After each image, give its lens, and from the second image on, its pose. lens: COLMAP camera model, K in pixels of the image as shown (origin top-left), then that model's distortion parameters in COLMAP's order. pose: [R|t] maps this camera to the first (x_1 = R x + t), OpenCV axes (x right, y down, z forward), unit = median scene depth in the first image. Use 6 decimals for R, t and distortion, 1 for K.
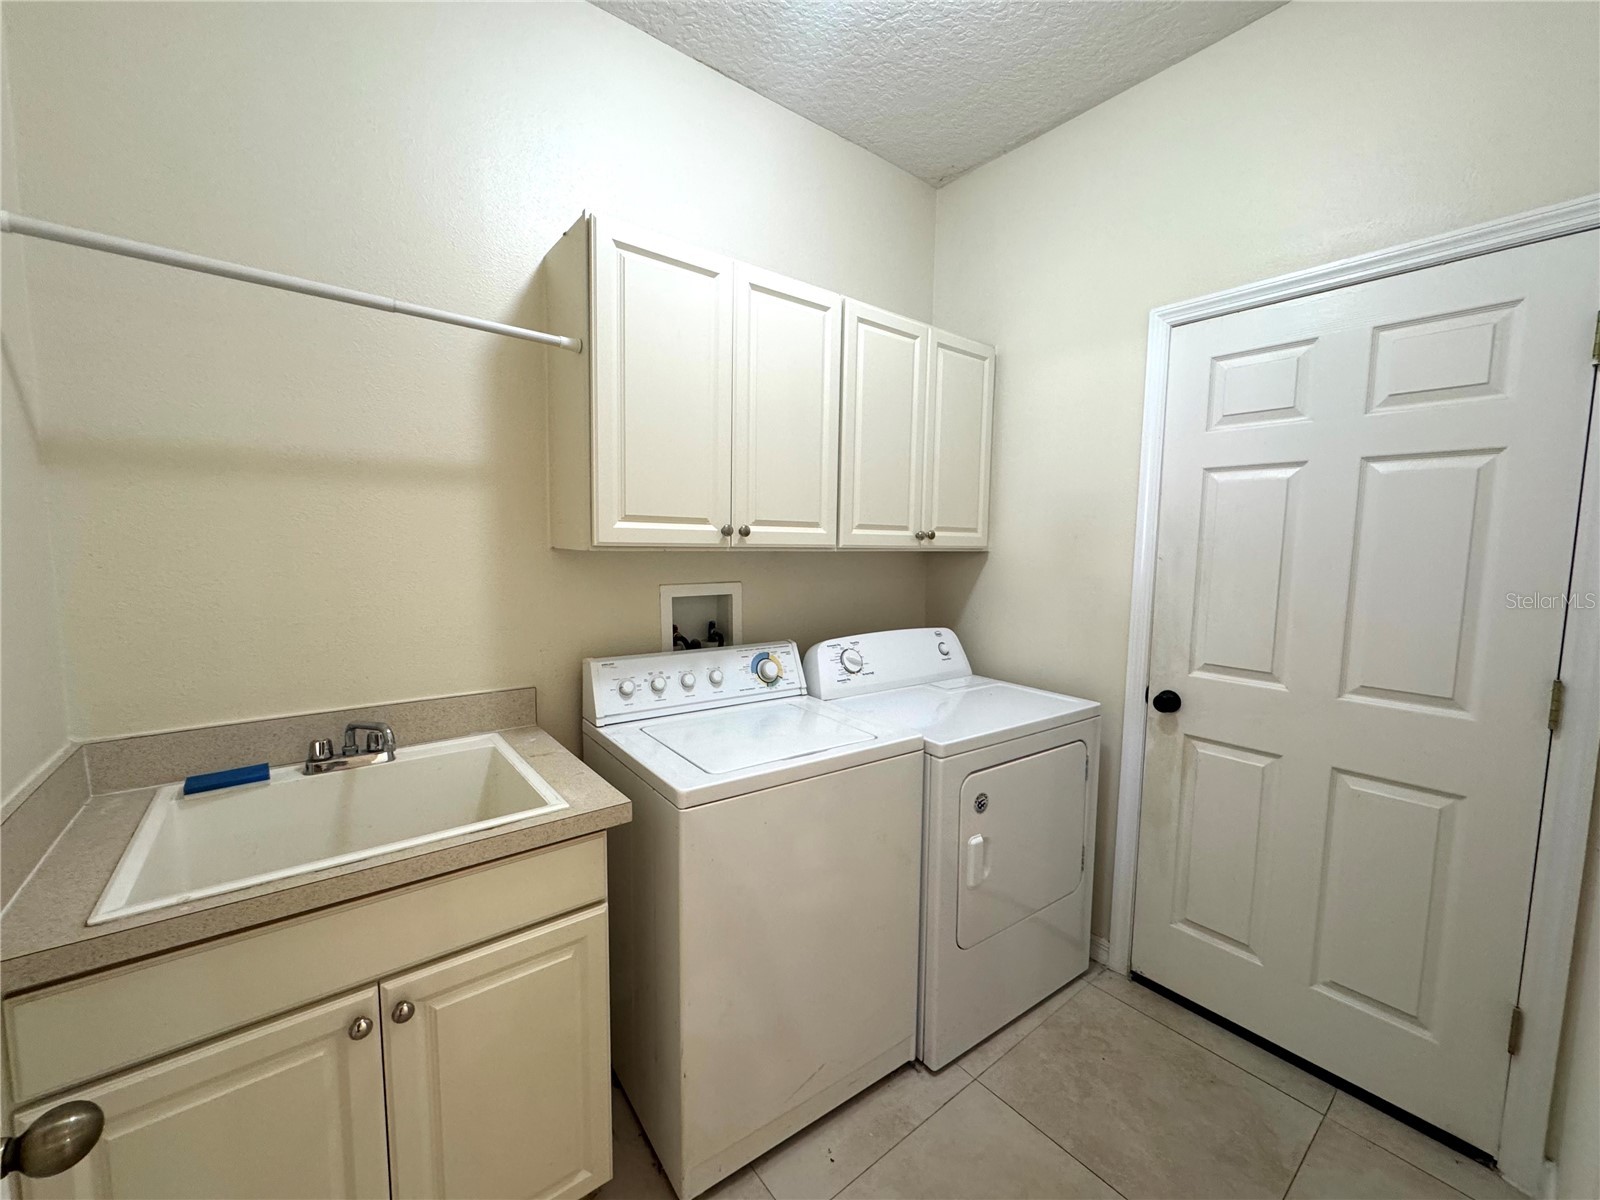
lens RADIAL K [[637.3, 0, 796.8], [0, 637.3, 597.9], [0, 0, 1]] dist [-0.002428, 0.000196]
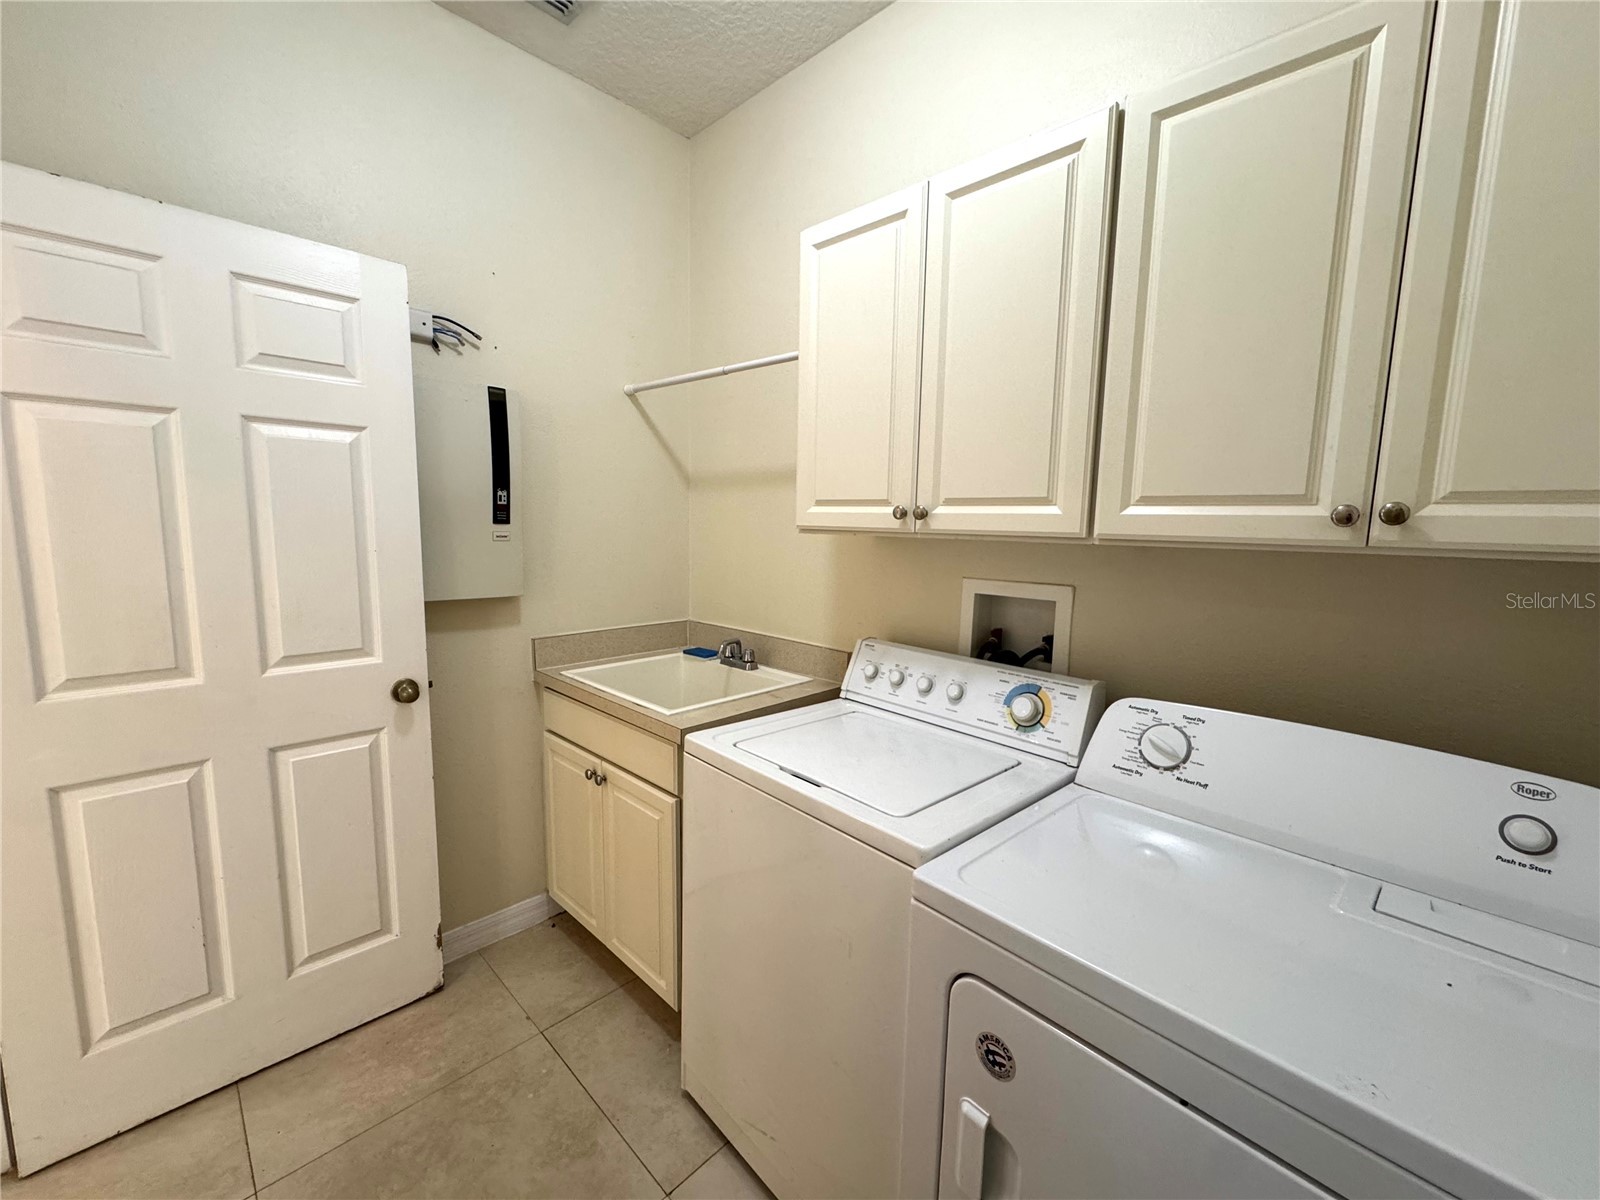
lens RADIAL K [[637.3, 0, 796.8], [0, 637.3, 597.9], [0, 0, 1]] dist [-0.002428, 0.000196]
pose [[0.128852, 0.108017, -0.985763, 0.636317], [-0.102376, 0.990188, 0.095119, -0.052972], [0.986365, 0.088662, 0.138646, 0.665058]]
